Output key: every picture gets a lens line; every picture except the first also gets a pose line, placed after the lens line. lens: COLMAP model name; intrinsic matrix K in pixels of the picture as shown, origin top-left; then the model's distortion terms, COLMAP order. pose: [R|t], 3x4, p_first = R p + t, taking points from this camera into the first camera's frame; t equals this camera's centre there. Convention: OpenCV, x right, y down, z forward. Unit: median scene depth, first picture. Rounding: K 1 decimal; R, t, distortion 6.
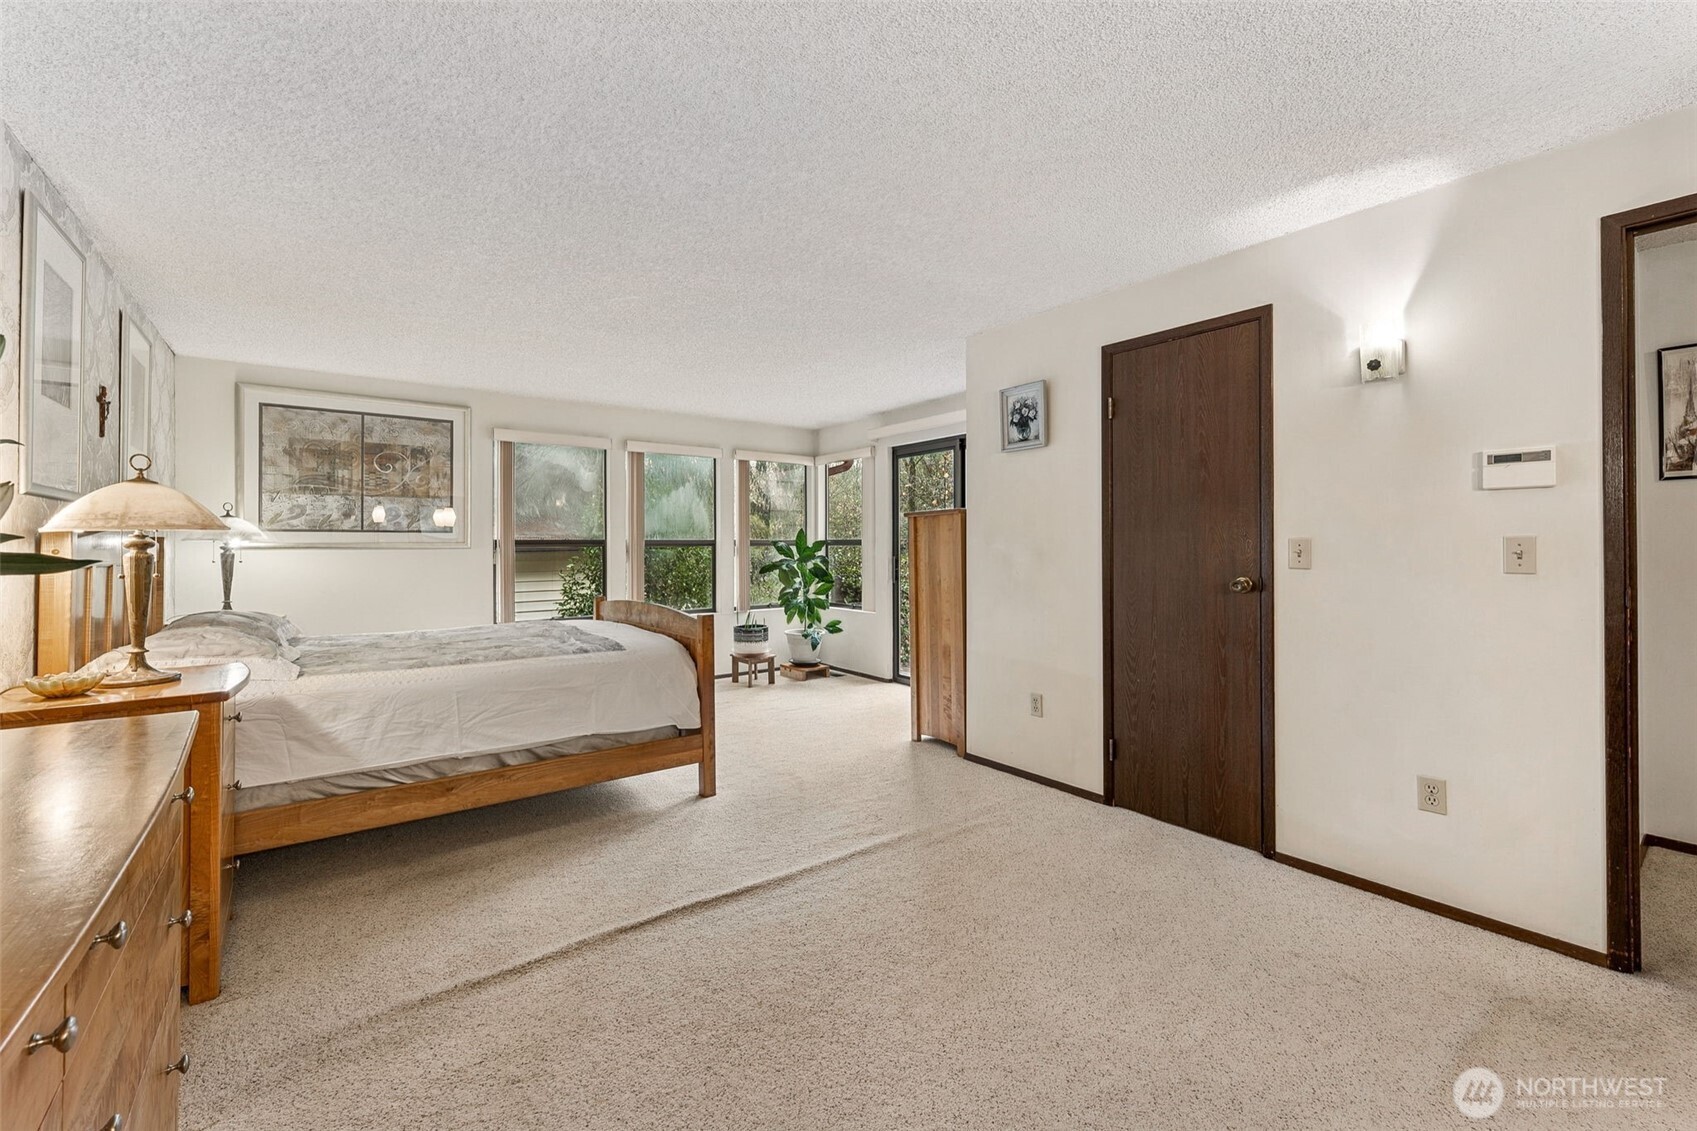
lens RADIAL K [[678.2, 0, 847.5], [0, 678.2, 553.0], [0, 0, 1]] dist [0.004152, 0.000221]
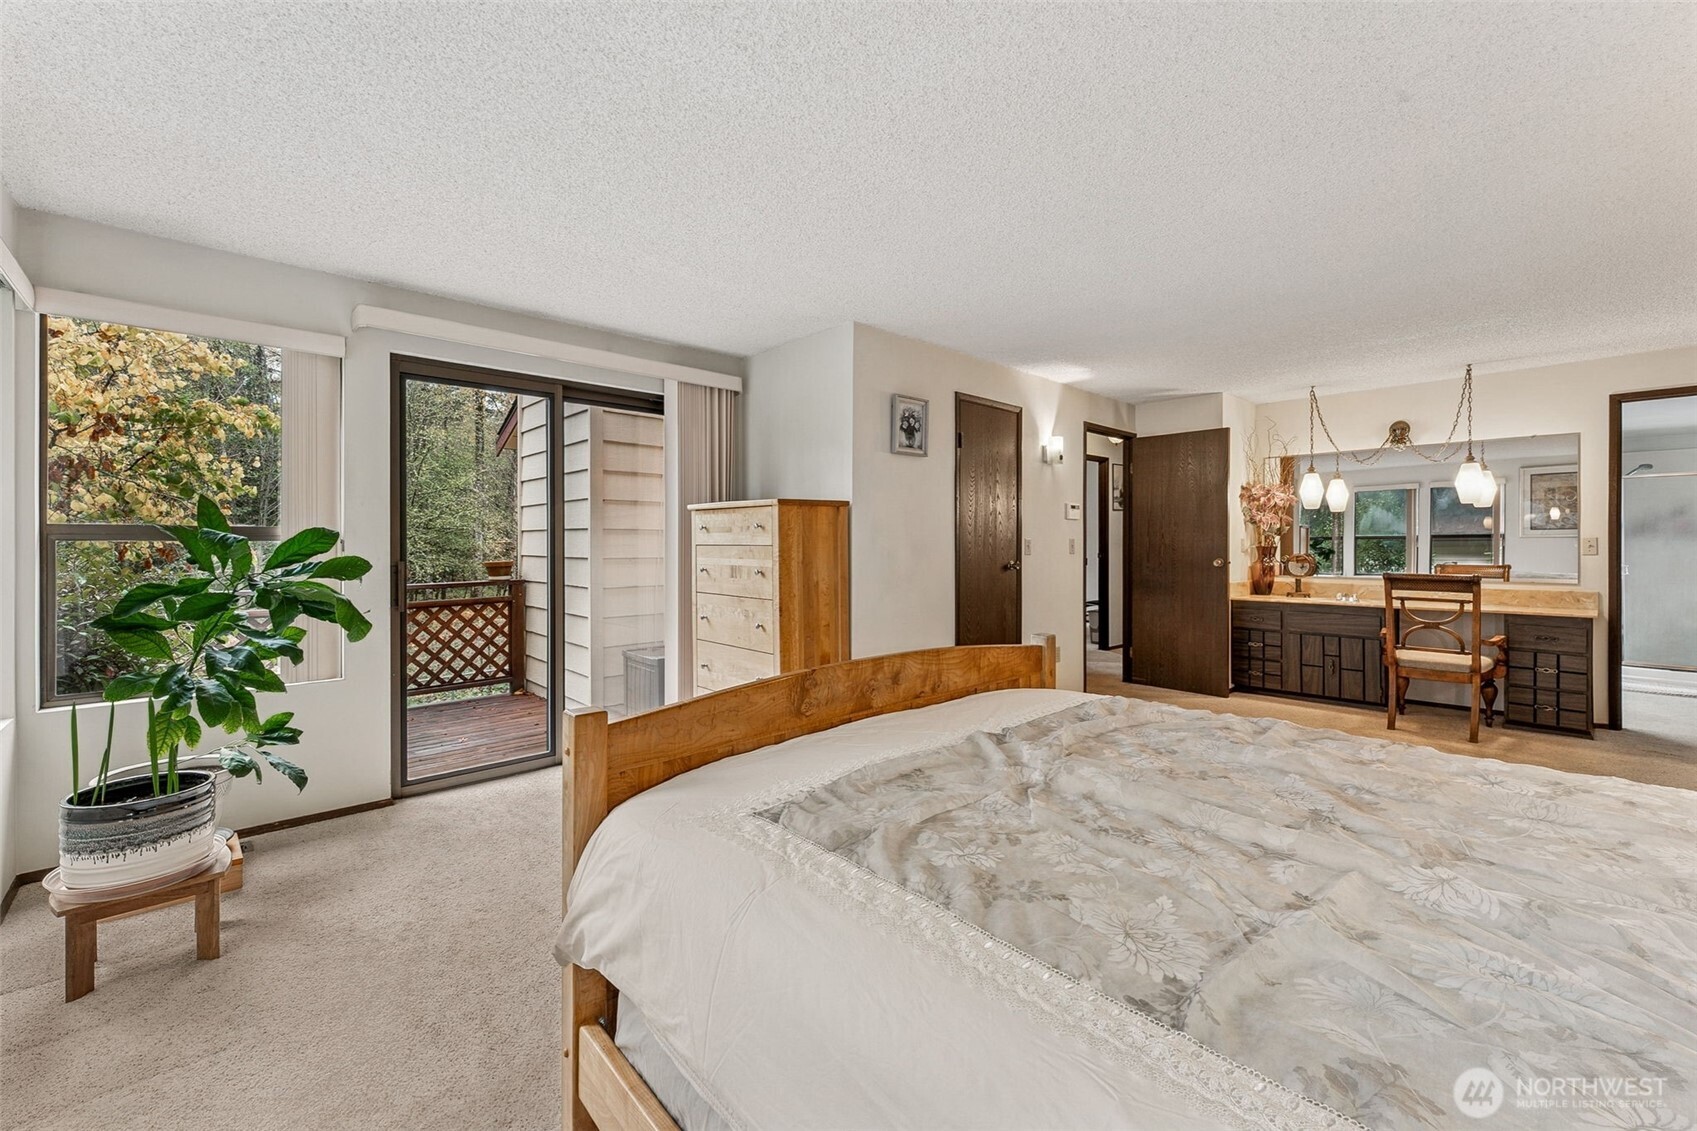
lens RADIAL K [[678.2, 0, 849.6], [0, 678.2, 549.9], [0, 0, 1]] dist [0.004152, 0.000221]
pose [[-0.079874, -0.004078, 0.996797, -0.845487], [0.012514, 0.999909, 0.005094, -0.004263], [-0.996726, 0.012881, -0.079816, 1.196872]]
